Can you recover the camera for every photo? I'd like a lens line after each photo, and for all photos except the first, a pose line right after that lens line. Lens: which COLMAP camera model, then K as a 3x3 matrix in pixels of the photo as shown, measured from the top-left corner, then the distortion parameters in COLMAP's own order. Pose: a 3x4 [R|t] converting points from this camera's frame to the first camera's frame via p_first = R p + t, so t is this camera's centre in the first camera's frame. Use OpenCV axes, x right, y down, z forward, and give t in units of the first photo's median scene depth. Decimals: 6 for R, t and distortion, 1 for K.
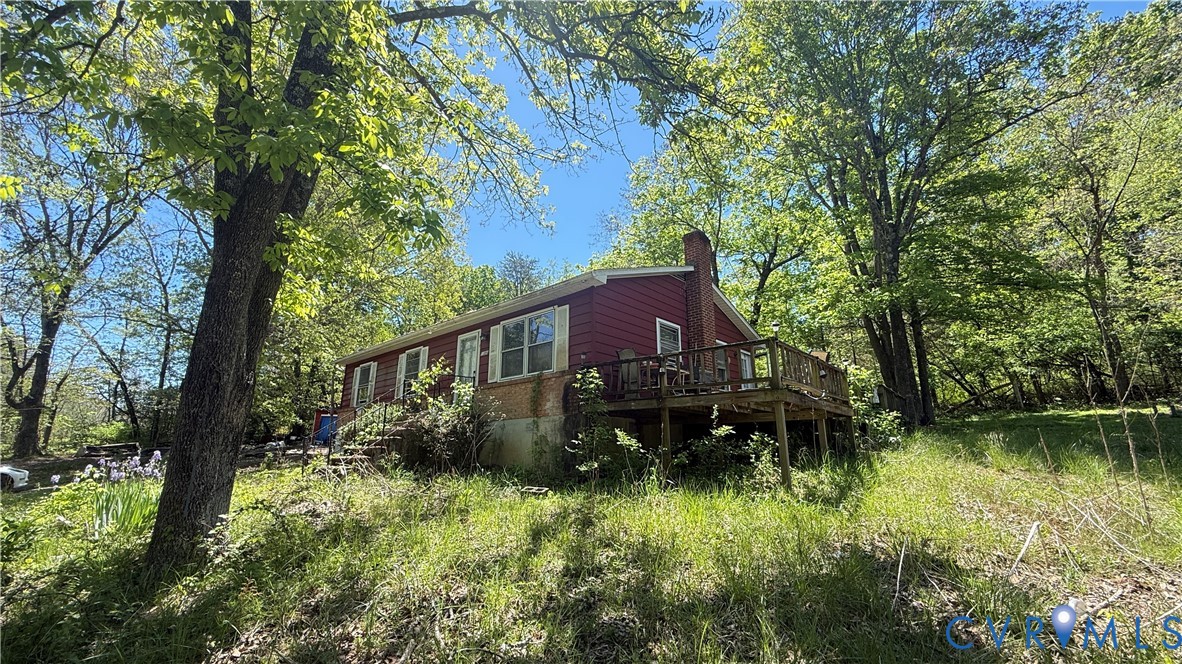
lens RADIAL K [[470.3, 0, 588.4], [0, 470.3, 332.8], [0, 0, 1]] dist [-0.000218, 0.000181]
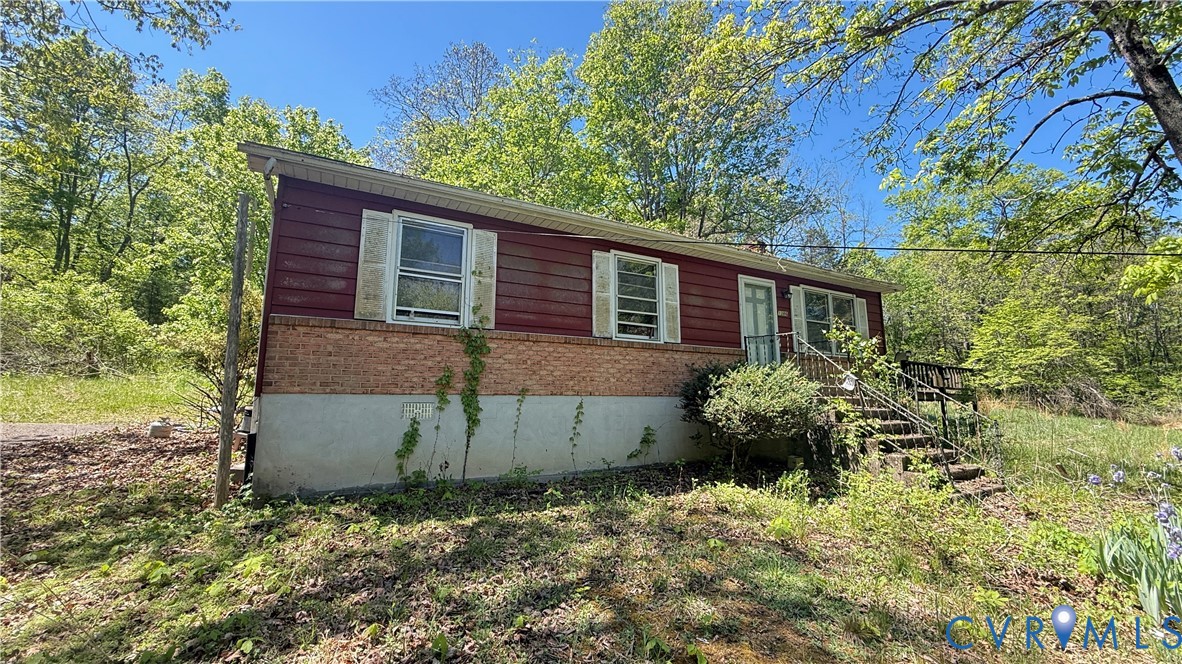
lens RADIAL K [[470.3, 0, 588.4], [0, 470.3, 332.8], [0, 0, 1]] dist [-0.000218, 0.000181]
pose [[0.298304, 0.156120, 0.941616, -1.273258], [-0.224017, 0.970427, -0.089928, 0.264270], [-0.927810, -0.184112, 0.324456, 1.229094]]
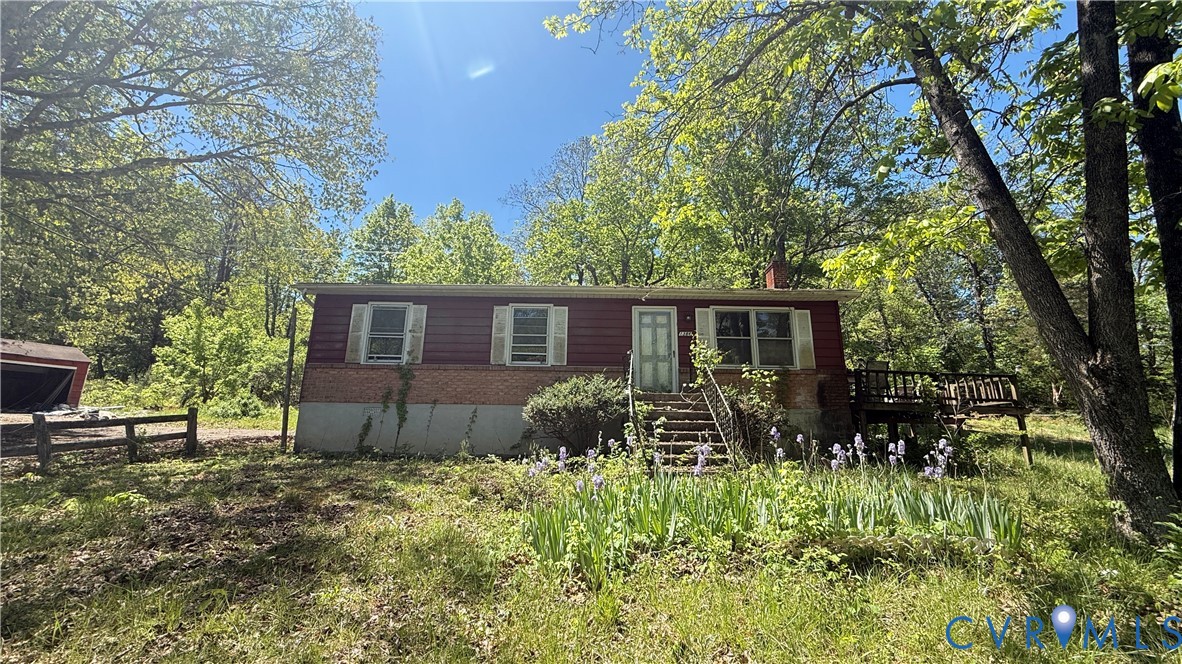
lens RADIAL K [[470.3, 0, 588.4], [0, 470.3, 332.8], [0, 0, 1]] dist [-0.000218, 0.000181]
pose [[0.725022, 0.176618, 0.665694, -1.149248], [-0.183465, 0.981163, -0.060501, 0.155954], [-0.663840, -0.078267, 0.743768, 0.517788]]
